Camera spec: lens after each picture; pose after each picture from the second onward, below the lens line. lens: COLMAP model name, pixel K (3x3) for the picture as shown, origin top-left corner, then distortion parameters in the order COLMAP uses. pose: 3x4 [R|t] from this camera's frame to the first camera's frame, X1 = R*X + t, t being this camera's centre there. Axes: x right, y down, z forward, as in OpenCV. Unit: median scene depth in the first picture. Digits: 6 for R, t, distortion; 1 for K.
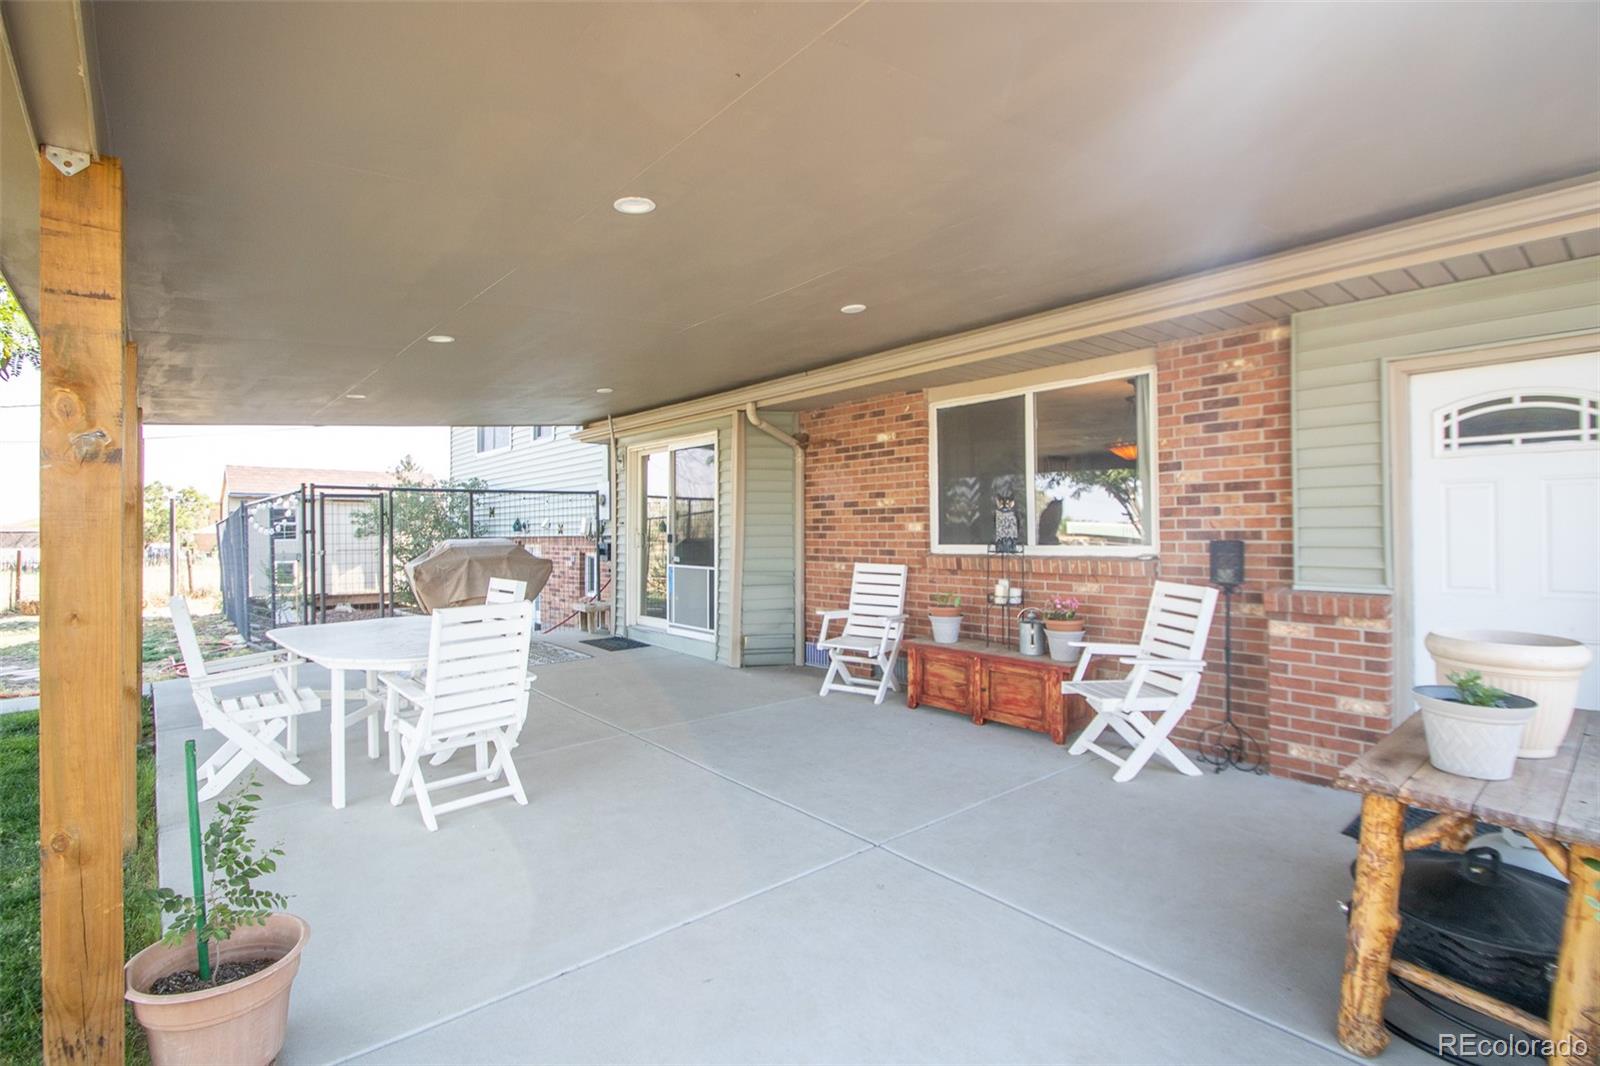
lens RADIAL K [[747.7, 0, 796.3], [0, 747.7, 529.6], [0, 0, 1]] dist [-0.003703, -0.005367]
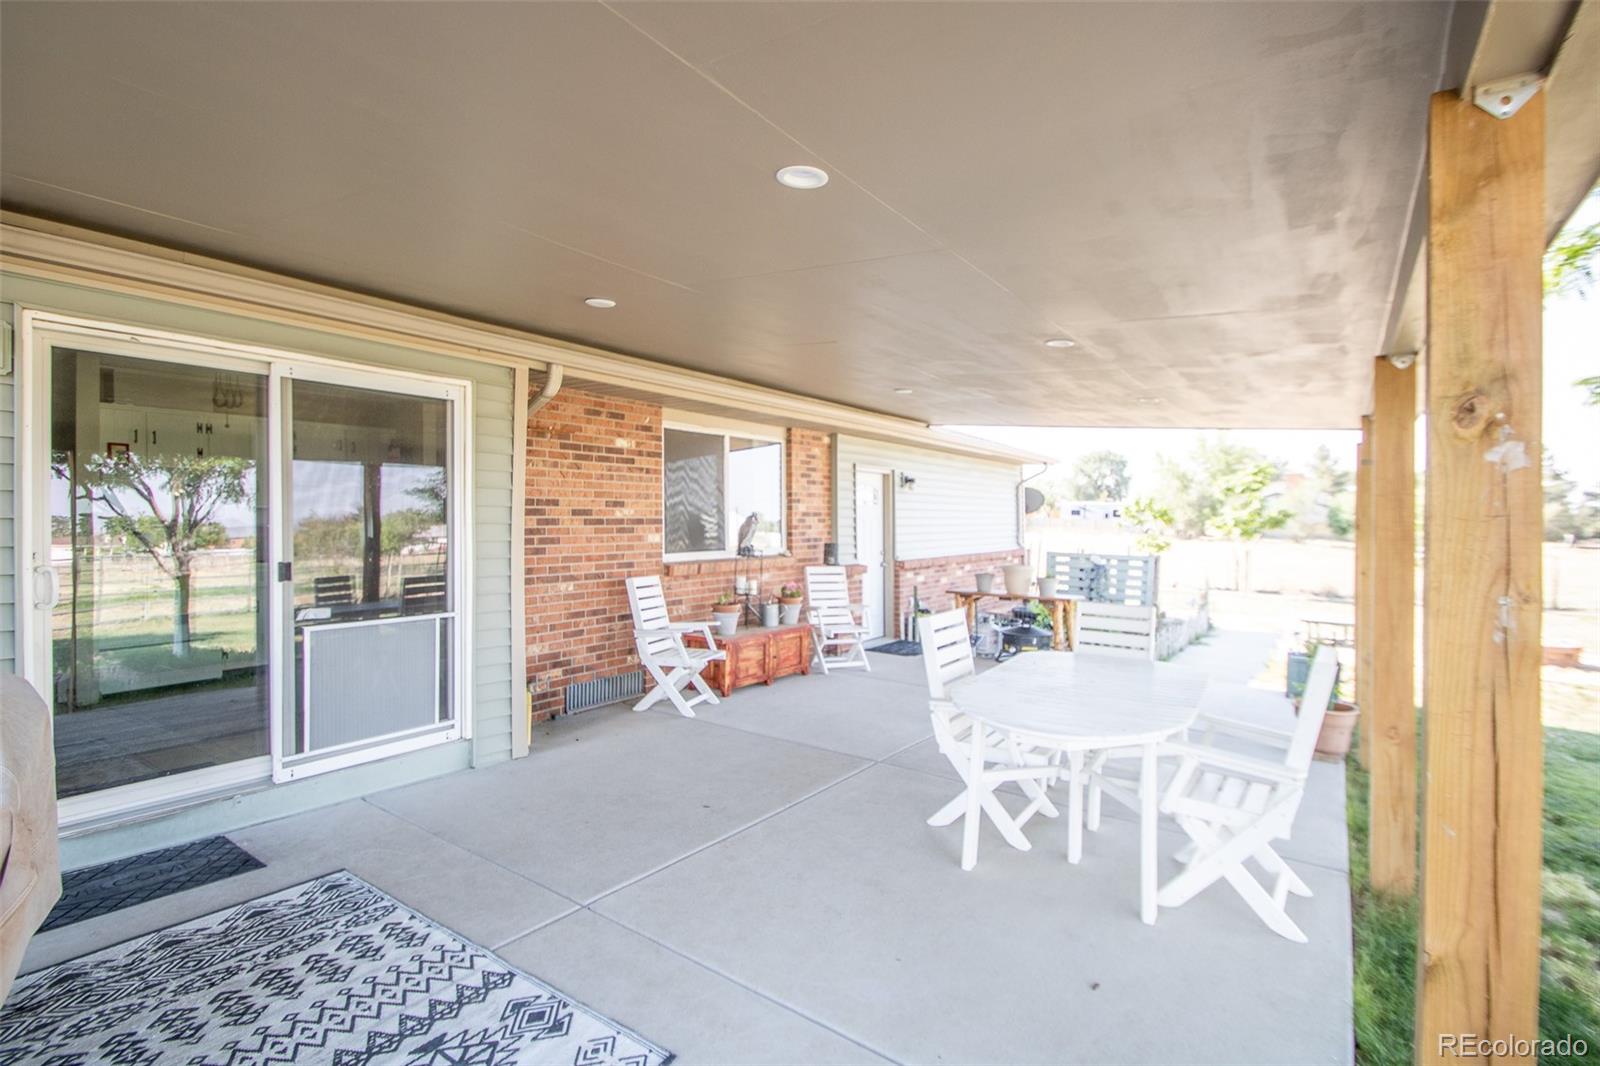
lens RADIAL K [[747.7, 0, 791.0], [0, 747.7, 526.2], [0, 0, 1]] dist [-0.003703, -0.005367]
pose [[-0.223307, -0.003174, 0.974743, -0.834836], [-0.002581, 0.999993, 0.002665, -0.021543], [-0.974745, -0.001921, -0.223313, 0.988332]]
